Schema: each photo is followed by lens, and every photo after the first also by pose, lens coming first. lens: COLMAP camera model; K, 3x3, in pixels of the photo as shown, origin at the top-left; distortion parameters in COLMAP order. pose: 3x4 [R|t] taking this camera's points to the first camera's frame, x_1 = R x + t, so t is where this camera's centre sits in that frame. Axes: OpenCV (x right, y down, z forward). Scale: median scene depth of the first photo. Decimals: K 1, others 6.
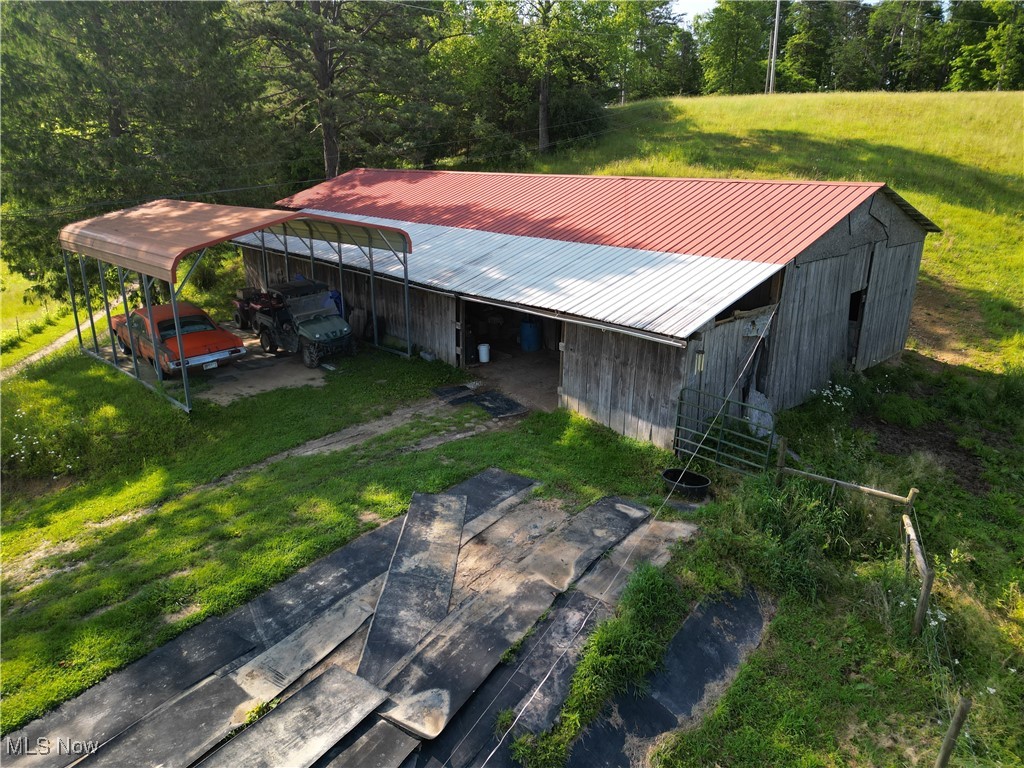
lens RADIAL K [[721.1, 0, 512.0], [0, 721.1, 384.0], [0, 0, 1]] dist [0.032966, -0.005642]
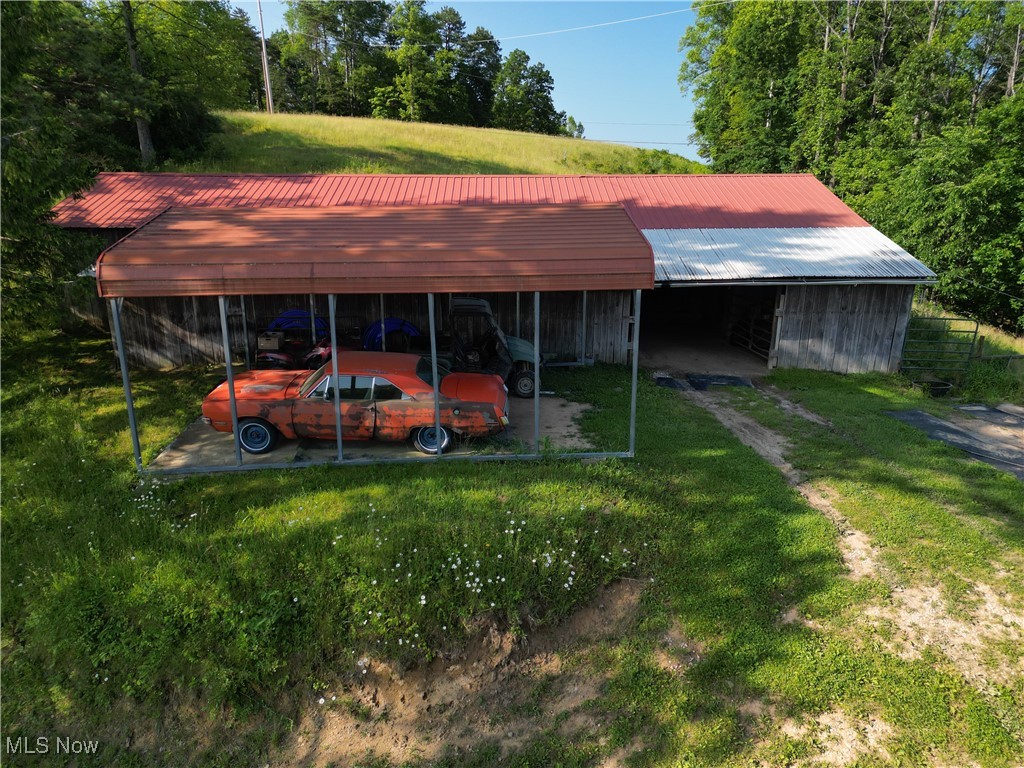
lens RADIAL K [[721.1, 0, 512.0], [0, 721.1, 384.0], [0, 0, 1]] dist [0.032966, -0.005642]
pose [[0.659025, -0.203015, 0.724204, -1.046178], [0.229428, 0.971253, 0.063491, -0.111361], [-0.716275, 0.124310, 0.686657, 0.546153]]
